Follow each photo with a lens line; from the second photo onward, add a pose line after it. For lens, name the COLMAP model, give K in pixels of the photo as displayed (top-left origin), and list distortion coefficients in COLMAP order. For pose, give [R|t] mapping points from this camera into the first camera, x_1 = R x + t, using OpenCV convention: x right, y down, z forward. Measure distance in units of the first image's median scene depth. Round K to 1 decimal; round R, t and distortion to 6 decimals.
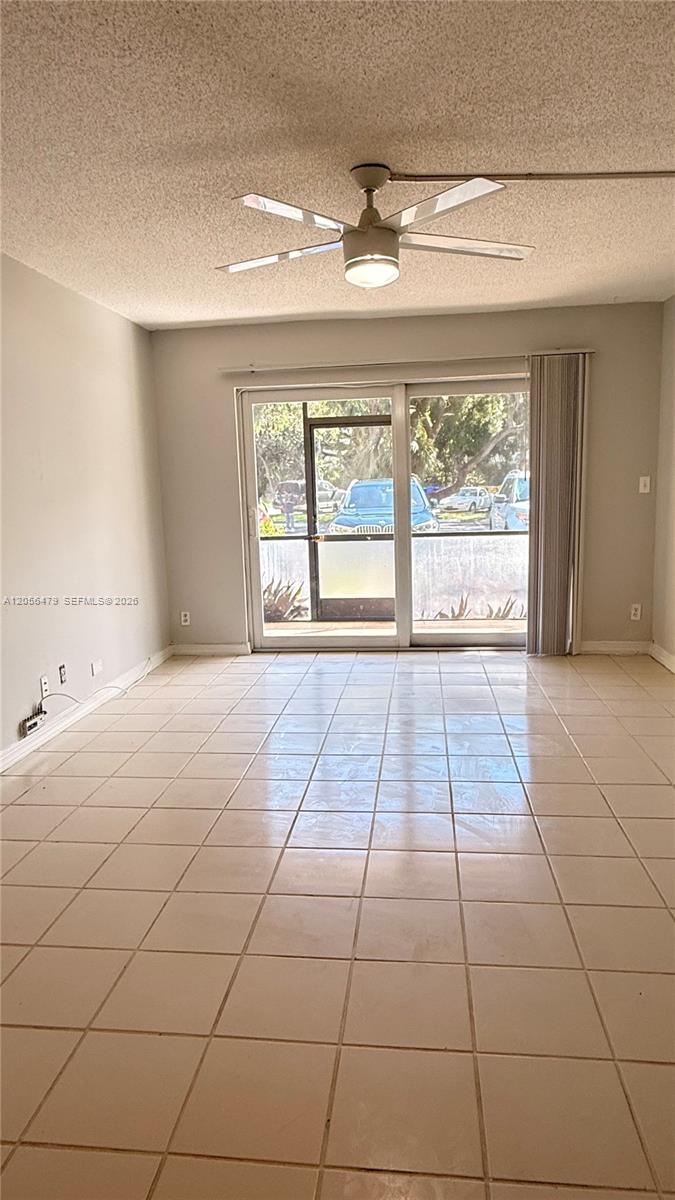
lens RADIAL K [[728.2, 0, 337.8], [0, 728.2, 601.9], [0, 0, 1]] dist [0.007006, 0.000674]
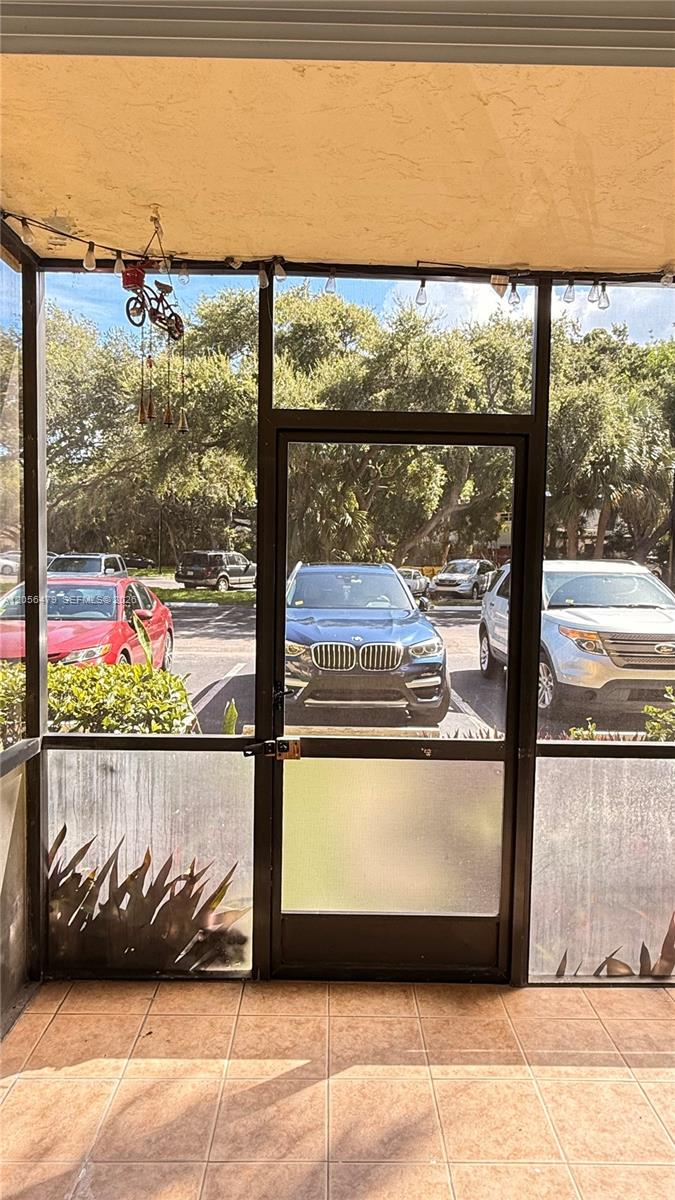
lens RADIAL K [[728.2, 0, 338.4], [0, 728.2, 598.3], [0, 0, 1]] dist [0.007006, 0.000674]
pose [[0.990582, 0.041193, 0.130579, -0.048844], [-0.027629, 0.994190, -0.104037, -0.120653], [-0.134106, 0.099449, 0.985964, 0.623422]]
